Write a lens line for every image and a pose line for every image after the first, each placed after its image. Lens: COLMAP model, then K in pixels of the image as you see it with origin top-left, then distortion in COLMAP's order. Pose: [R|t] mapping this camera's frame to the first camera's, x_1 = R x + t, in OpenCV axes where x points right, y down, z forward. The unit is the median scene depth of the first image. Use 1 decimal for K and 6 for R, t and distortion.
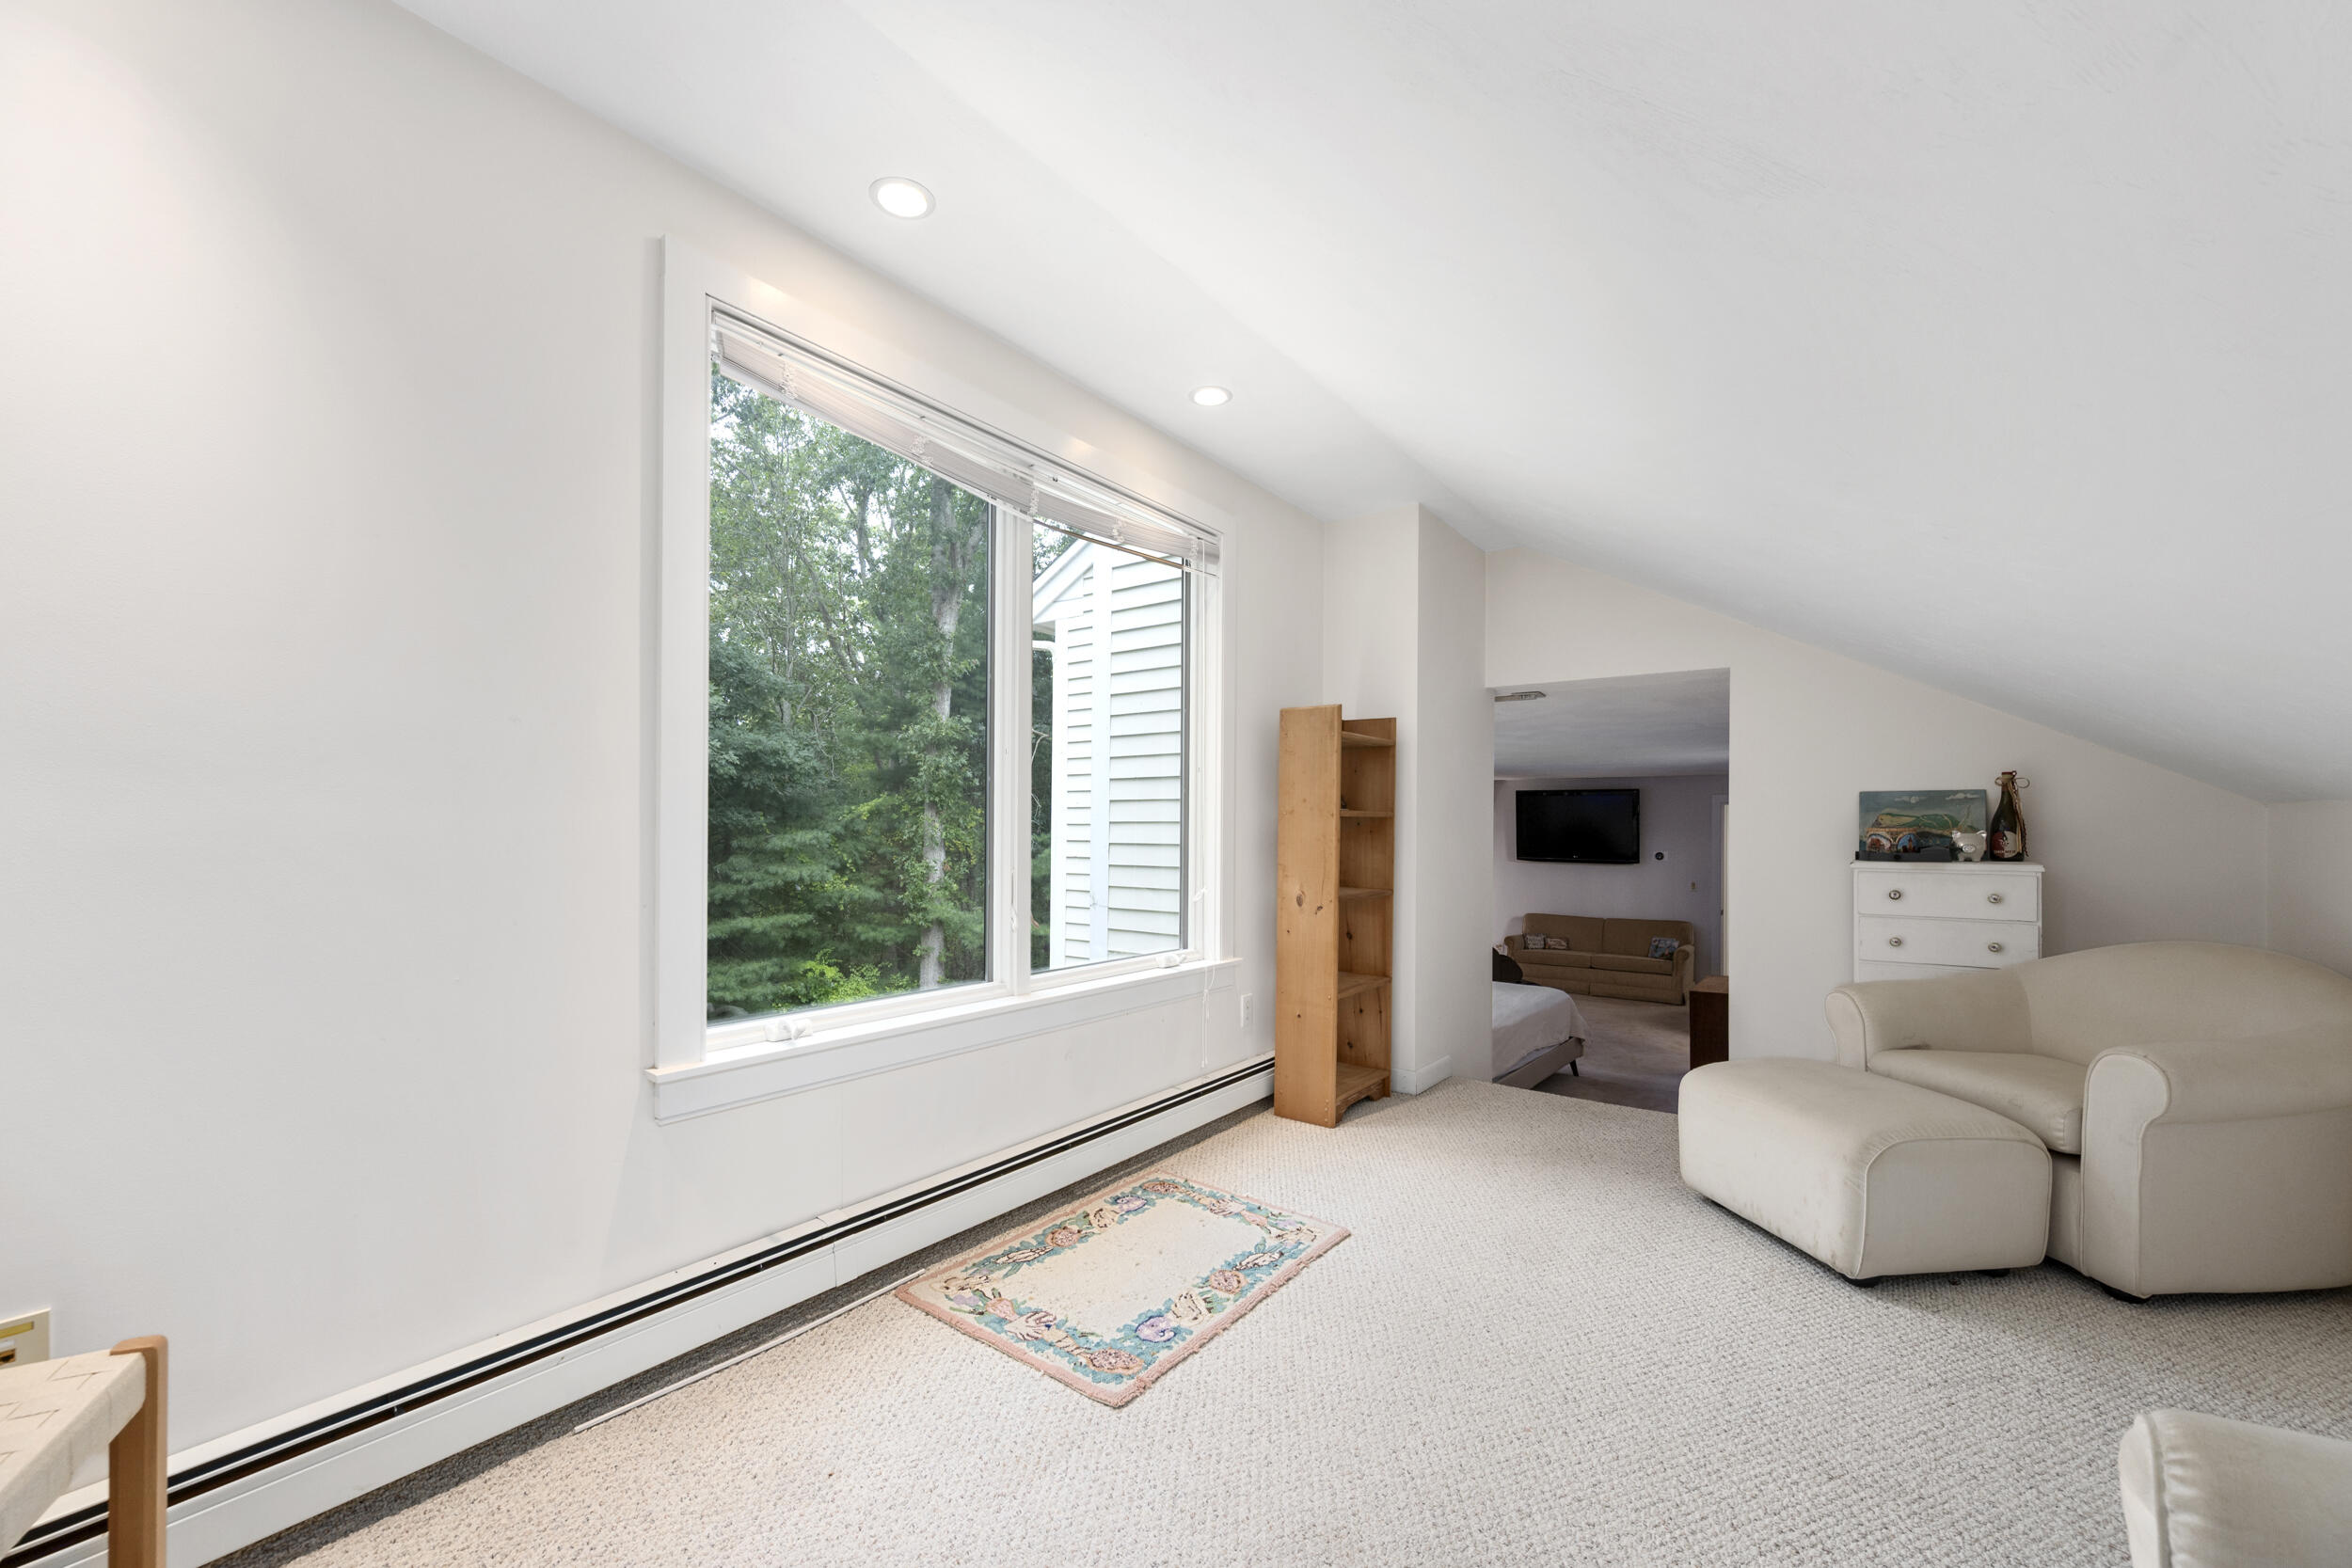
lens RADIAL K [[931.8, 0, 1193.6], [0, 931.8, 826.5], [0, 0, 1]] dist [-0.002784, 0.001110]
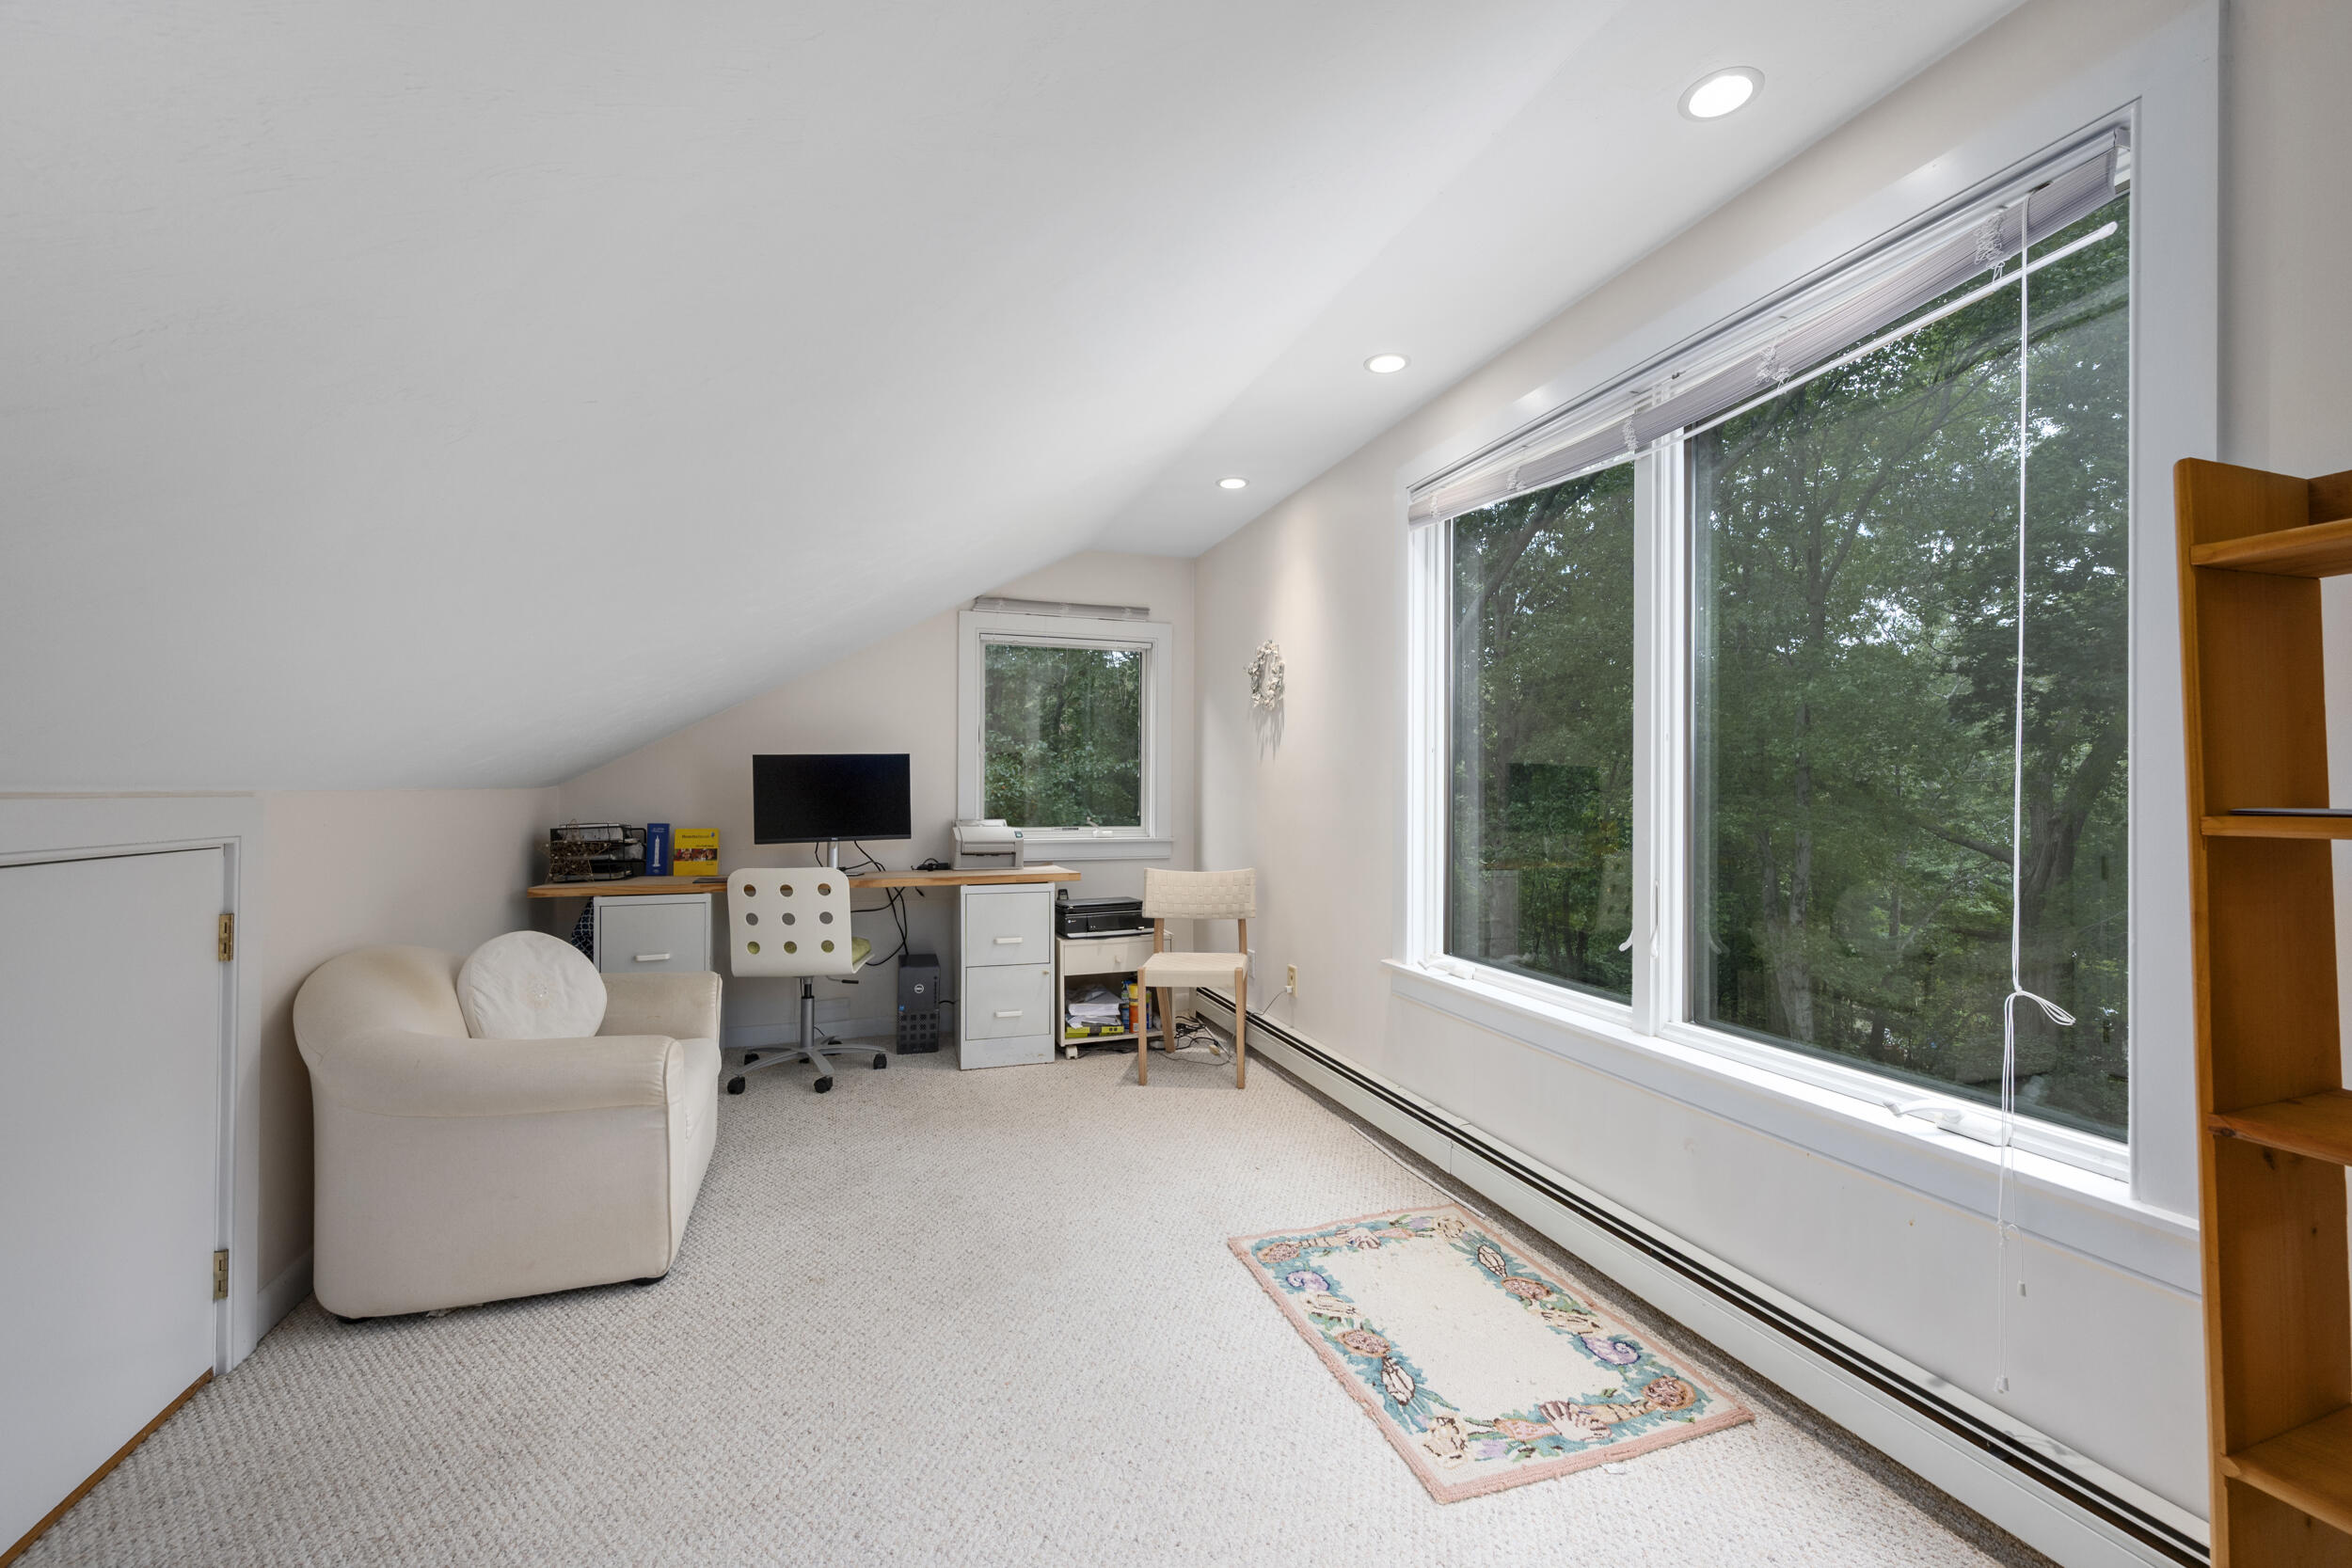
lens RADIAL K [[996.5, 0, 1193.2], [0, 996.5, 778.3], [0, 0, 1]] dist [0.000024, -0.000069]
pose [[-0.576572, -0.017193, -0.816865, 0.744607], [-0.006749, 0.999845, -0.016280, -0.026652], [0.817018, -0.003874, -0.576599, 1.153486]]
